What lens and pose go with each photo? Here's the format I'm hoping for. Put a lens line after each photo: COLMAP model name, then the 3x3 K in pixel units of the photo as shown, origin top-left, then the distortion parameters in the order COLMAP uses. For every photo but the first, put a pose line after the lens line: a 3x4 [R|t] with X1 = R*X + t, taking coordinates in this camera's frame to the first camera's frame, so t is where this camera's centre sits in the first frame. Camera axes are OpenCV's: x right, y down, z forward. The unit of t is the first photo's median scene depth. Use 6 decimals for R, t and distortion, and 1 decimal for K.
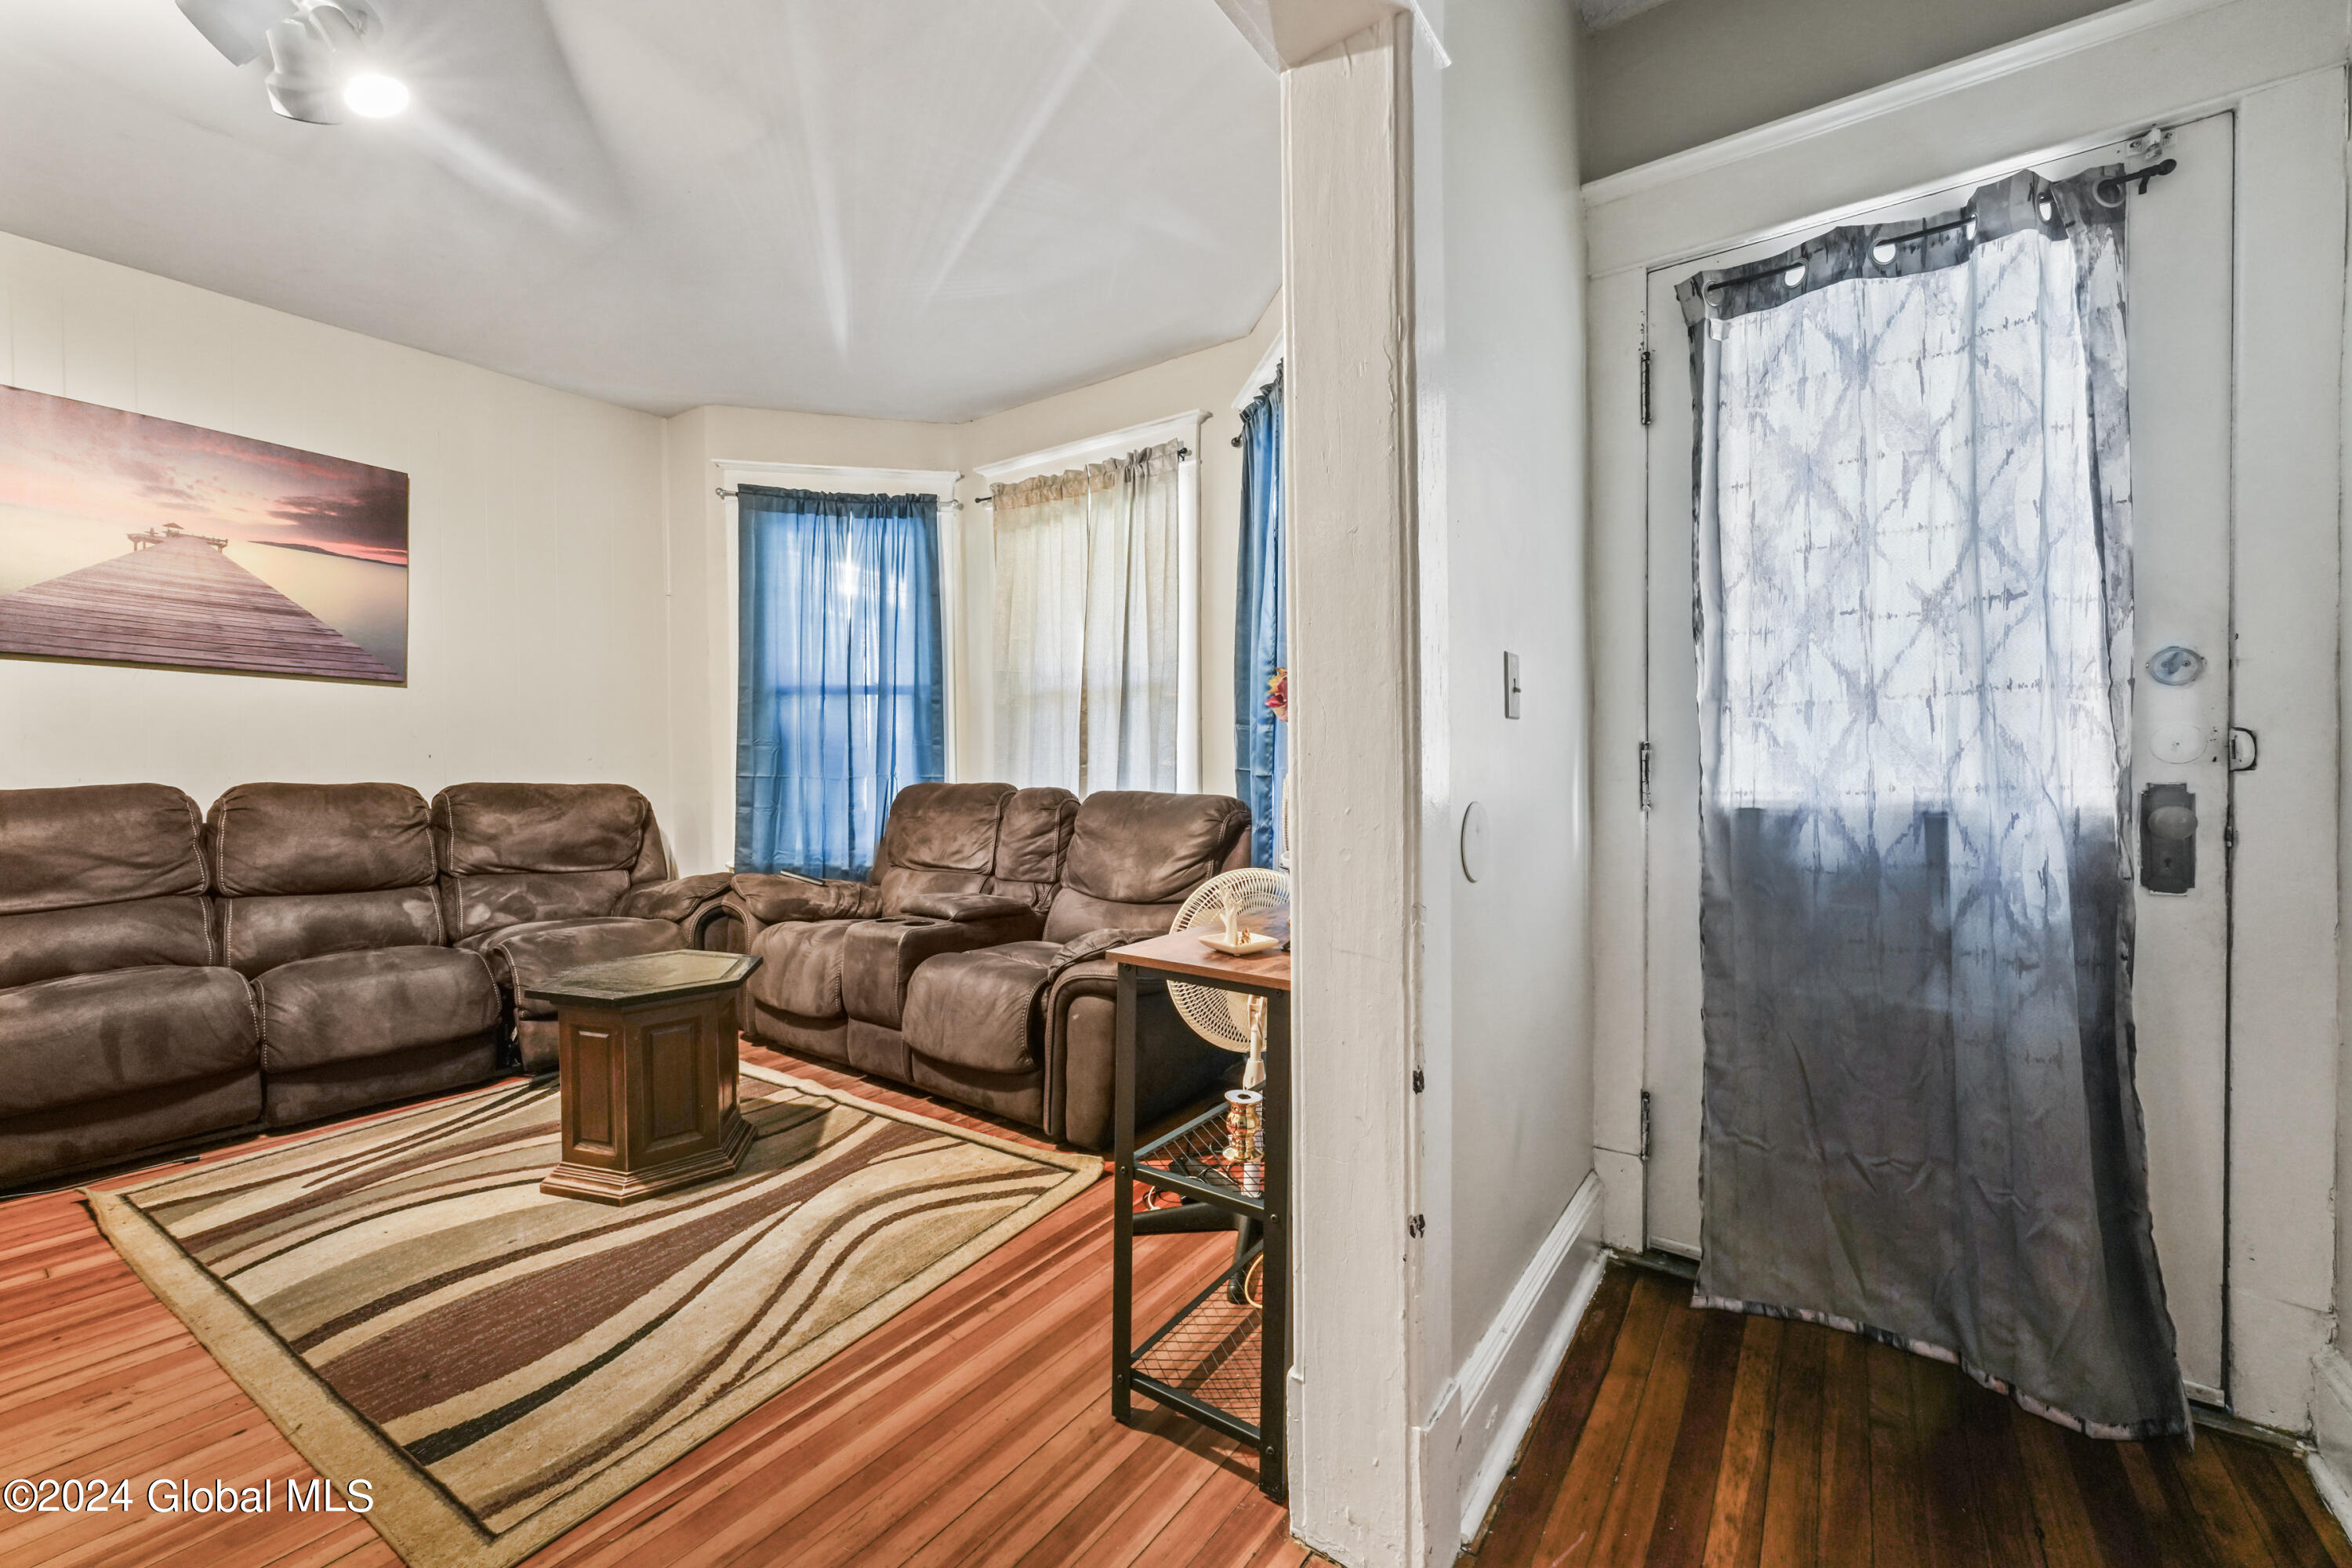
lens RADIAL K [[930.8, 0, 1179.3], [0, 930.8, 767.2], [0, 0, 1]] dist [-0.000173, 0.000191]
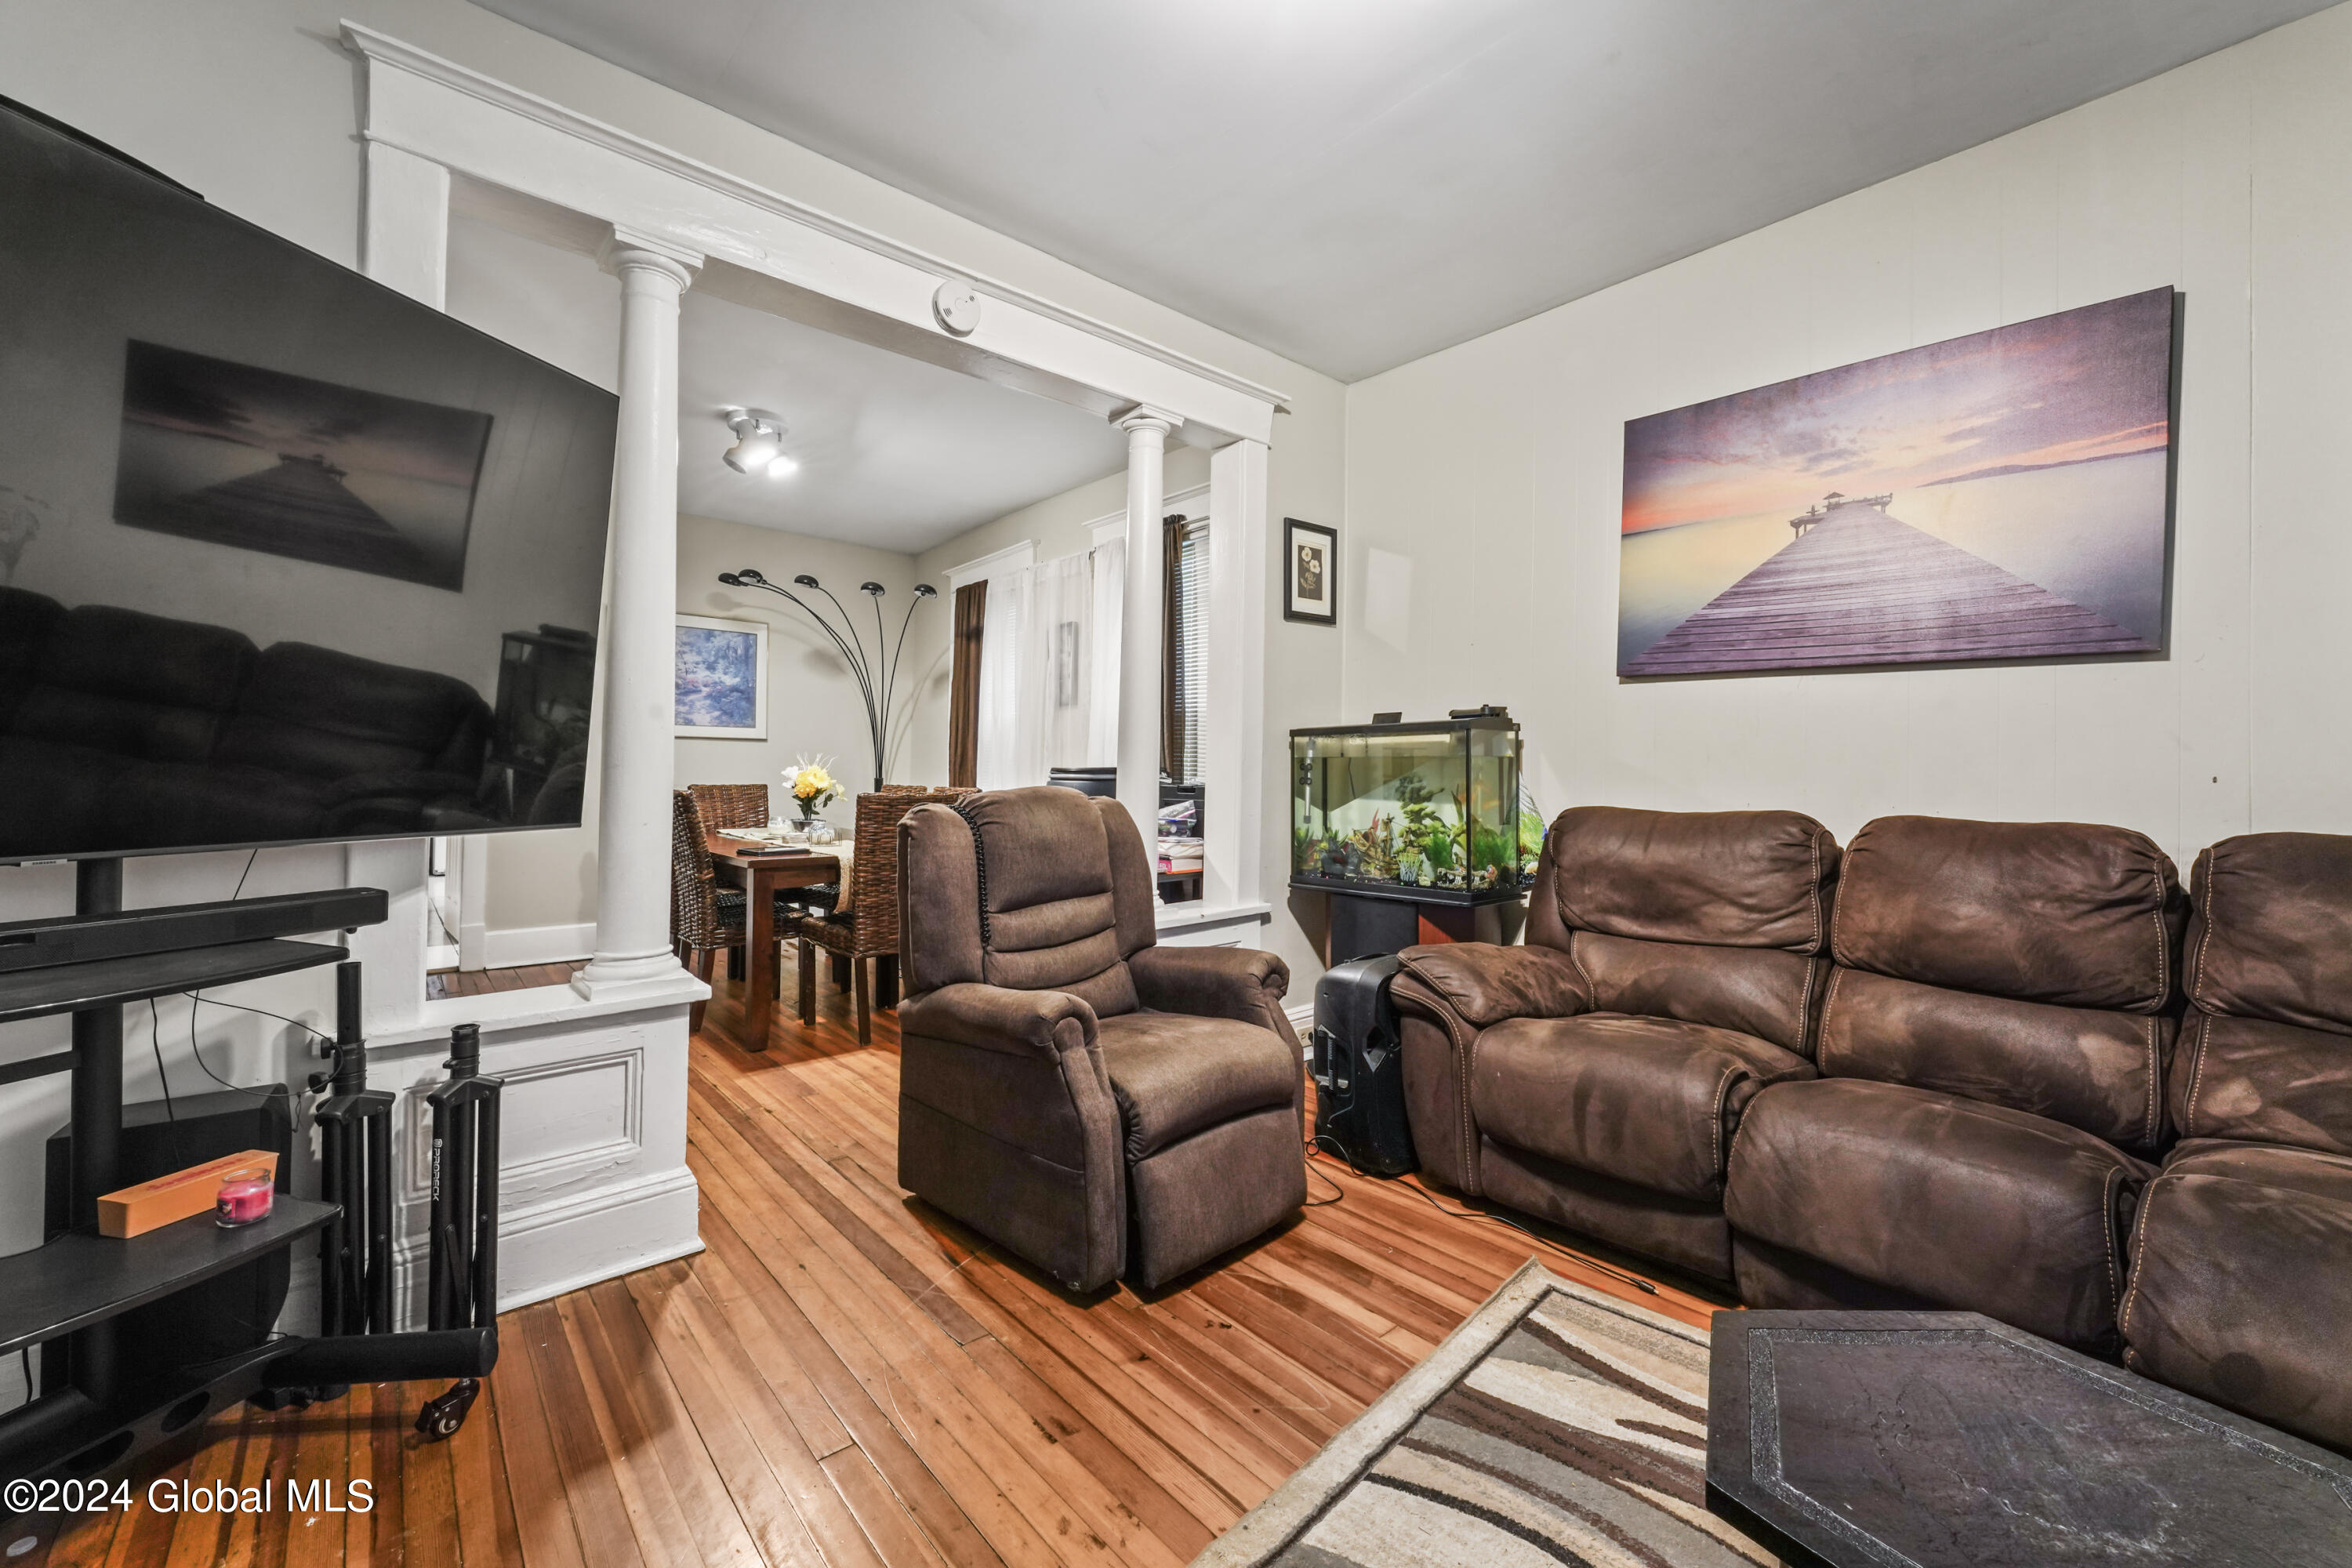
lens RADIAL K [[930.8, 0, 1196.9], [0, 930.8, 773.7], [0, 0, 1]] dist [-0.000173, 0.000191]
pose [[-0.218675, -0.004936, -0.975785, -0.165169], [-0.015512, 0.999878, -0.001582, -0.006414], [0.975674, 0.014790, -0.218725, 0.636416]]
